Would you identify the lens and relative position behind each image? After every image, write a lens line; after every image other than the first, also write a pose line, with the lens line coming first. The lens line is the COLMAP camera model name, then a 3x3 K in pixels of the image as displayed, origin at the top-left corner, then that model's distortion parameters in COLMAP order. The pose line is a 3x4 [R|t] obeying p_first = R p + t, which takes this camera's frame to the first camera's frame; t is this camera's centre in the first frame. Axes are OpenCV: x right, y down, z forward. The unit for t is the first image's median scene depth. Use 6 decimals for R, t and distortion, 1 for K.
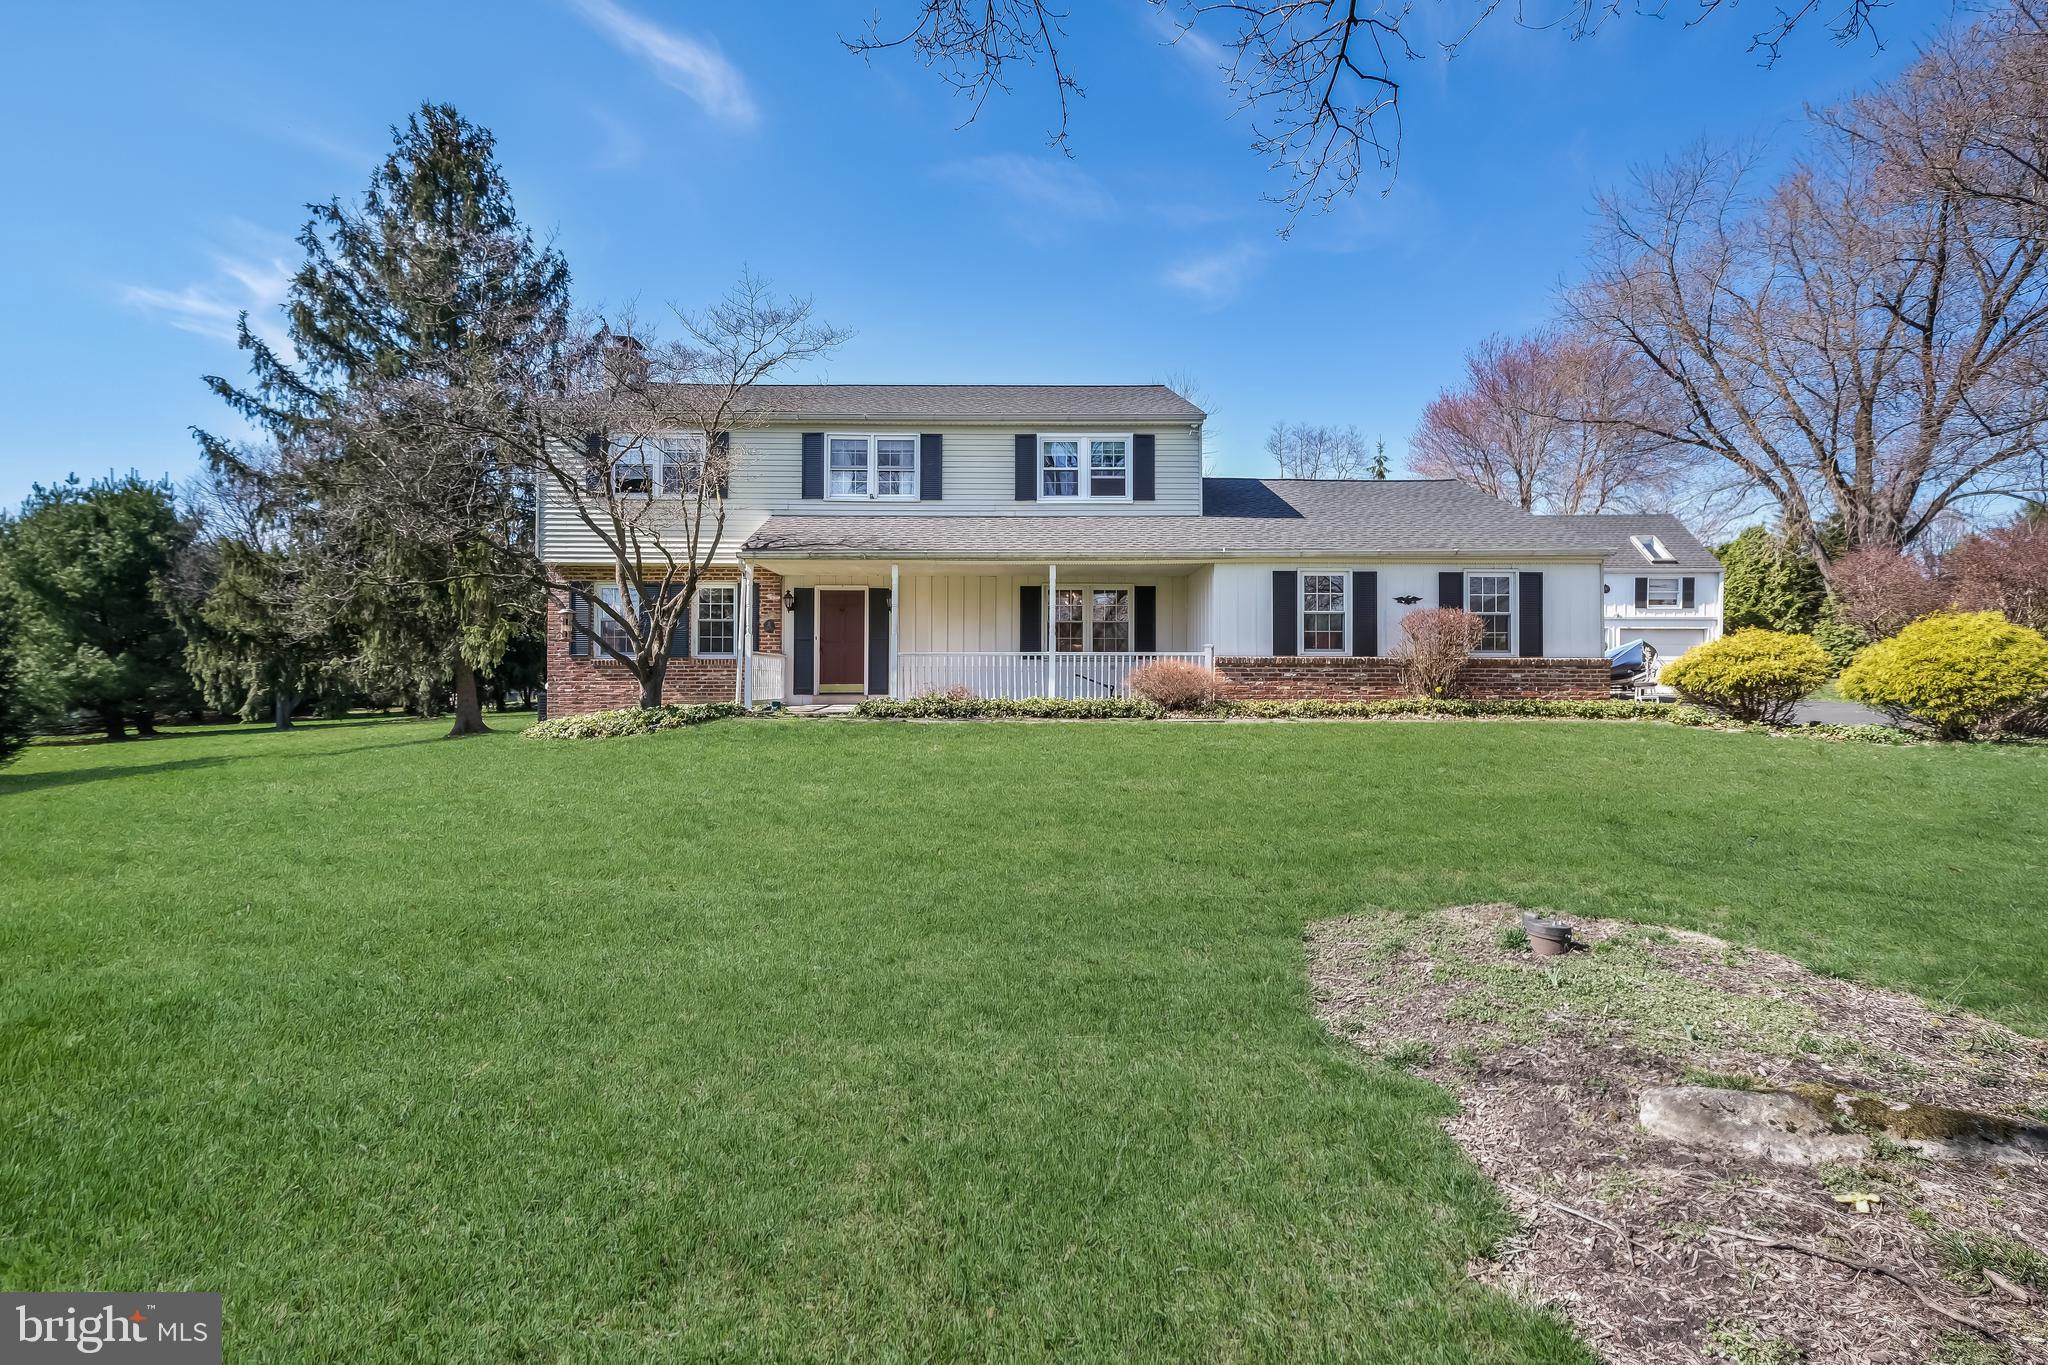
lens RADIAL K [[874.9, 0, 1017.8], [0, 874.9, 683.4], [0, 0, 1]] dist [-0.003971, -0.000087]
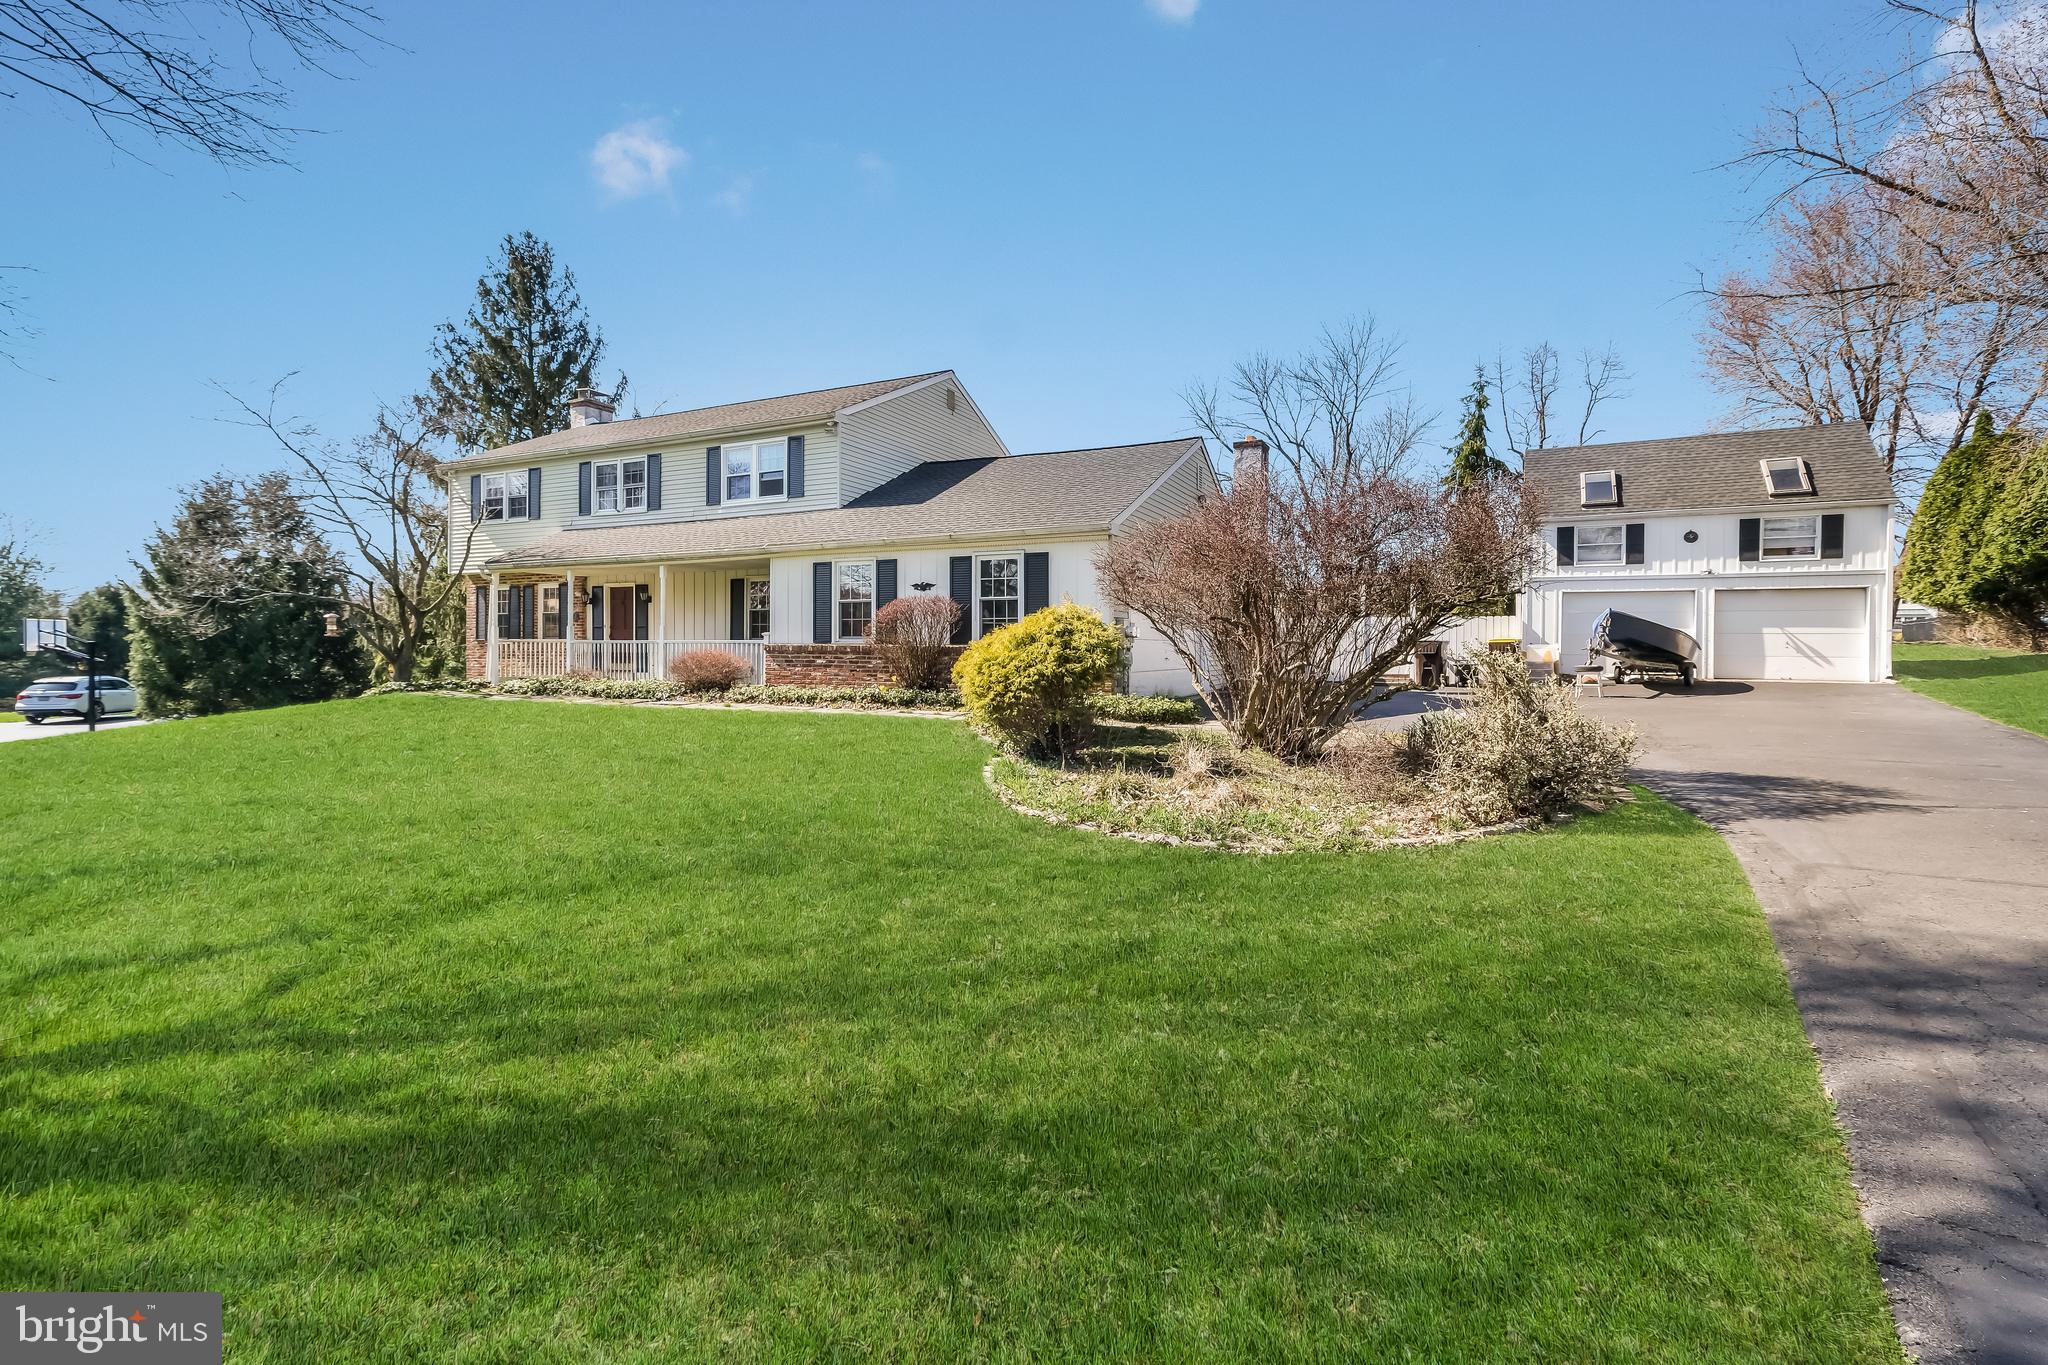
lens RADIAL K [[874.9, 0, 1032.7], [0, 874.9, 660.2], [0, 0, 1]] dist [-0.005622, 0.000225]
pose [[0.900445, 0.010130, -0.434853, 0.881335], [-0.002347, 0.999827, 0.018429, -0.027526], [0.434964, -0.015574, 0.900313, 0.148604]]
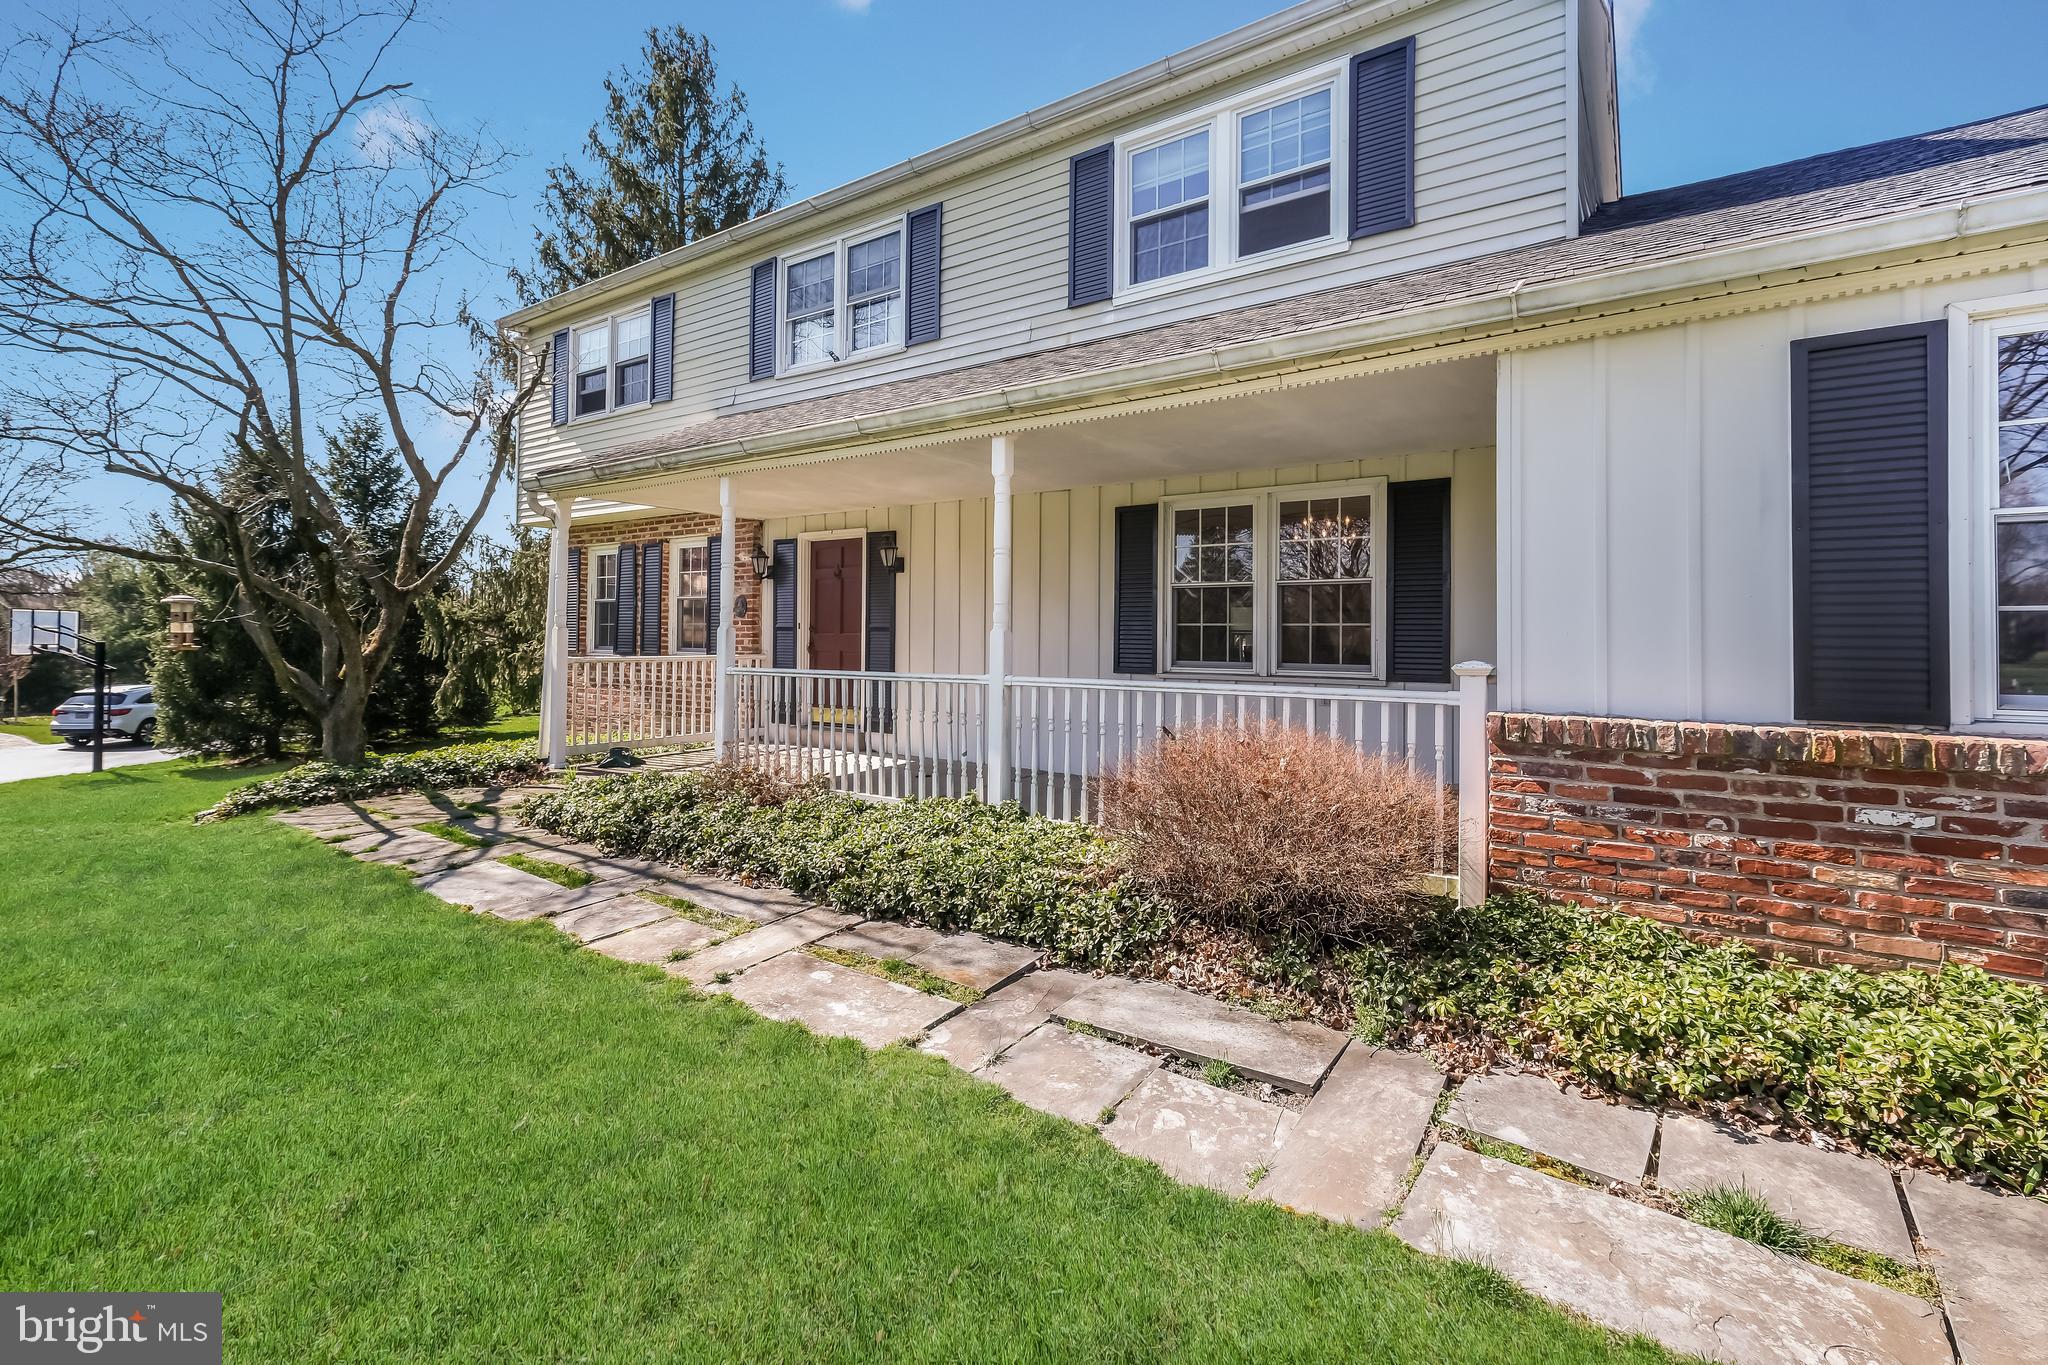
lens RADIAL K [[874.9, 0, 1039.8], [0, 874.9, 647.3], [0, 0, 1]] dist [-0.005622, 0.000225]
pose [[0.824010, 0.013168, -0.566423, 0.231059], [-0.010433, 0.999913, 0.008068, -0.044608], [0.566480, -0.000739, 0.824075, 0.633503]]
